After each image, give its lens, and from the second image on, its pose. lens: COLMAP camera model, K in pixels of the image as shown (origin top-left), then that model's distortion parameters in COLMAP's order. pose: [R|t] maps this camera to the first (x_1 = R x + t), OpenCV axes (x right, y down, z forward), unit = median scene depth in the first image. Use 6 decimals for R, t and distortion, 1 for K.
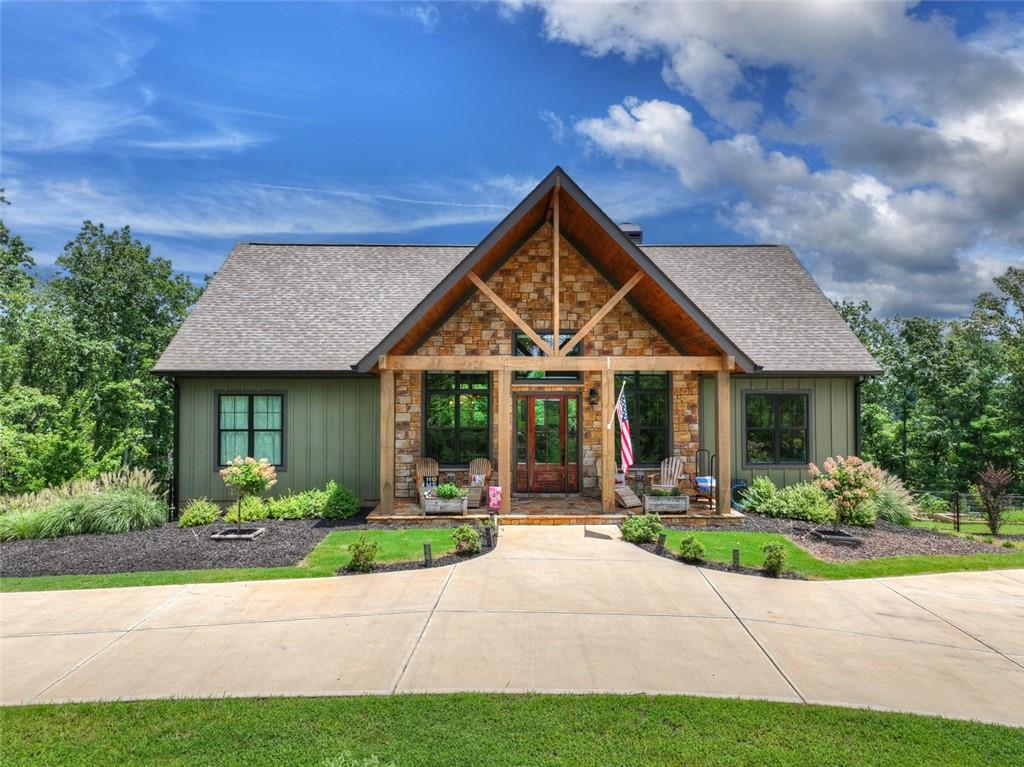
lens RADIAL K [[718.1, 0, 511.3], [0, 718.1, 386.3], [0, 0, 1]] dist [0.009057, 0.007836]
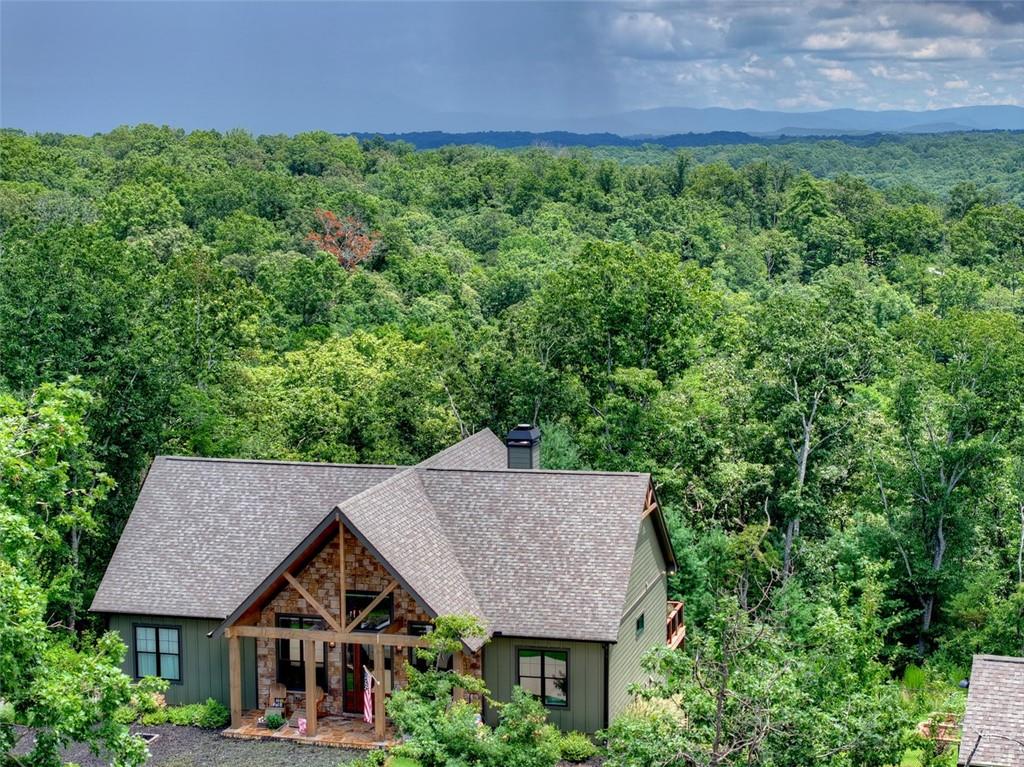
lens RADIAL K [[2167.0, 0, 512.3], [0, 2167.0, 383.3], [0, 0, 1]] dist [-0.160481, 0.000000]
pose [[0.958478, 0.027892, -0.283800, 1.391739], [0.011587, 0.990574, 0.136484, -0.974738], [0.284932, -0.134105, 0.949120, -2.543719]]
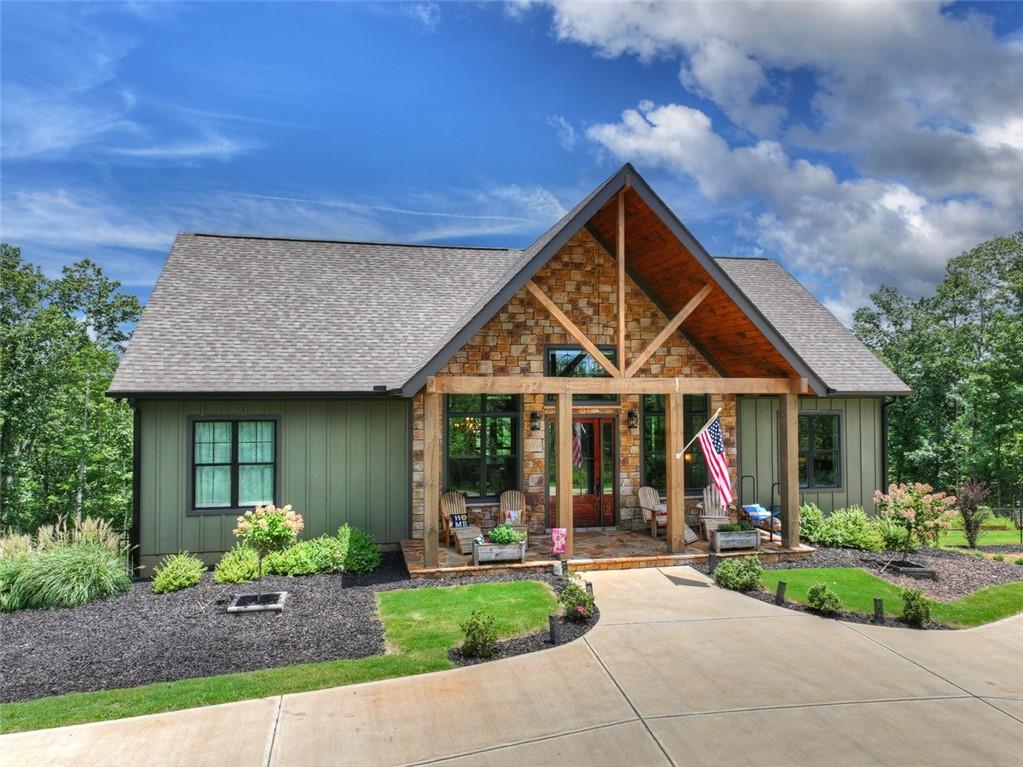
lens RADIAL K [[717.4, 0, 510.3], [0, 717.4, 392.5], [0, 0, 1]] dist [0.009057, 0.007836]
pose [[0.980888, -0.000981, 0.194571, -0.214280], [-0.000042, 0.999986, 0.005254, -0.024739], [-0.194574, -0.005162, 0.980874, 0.140868]]
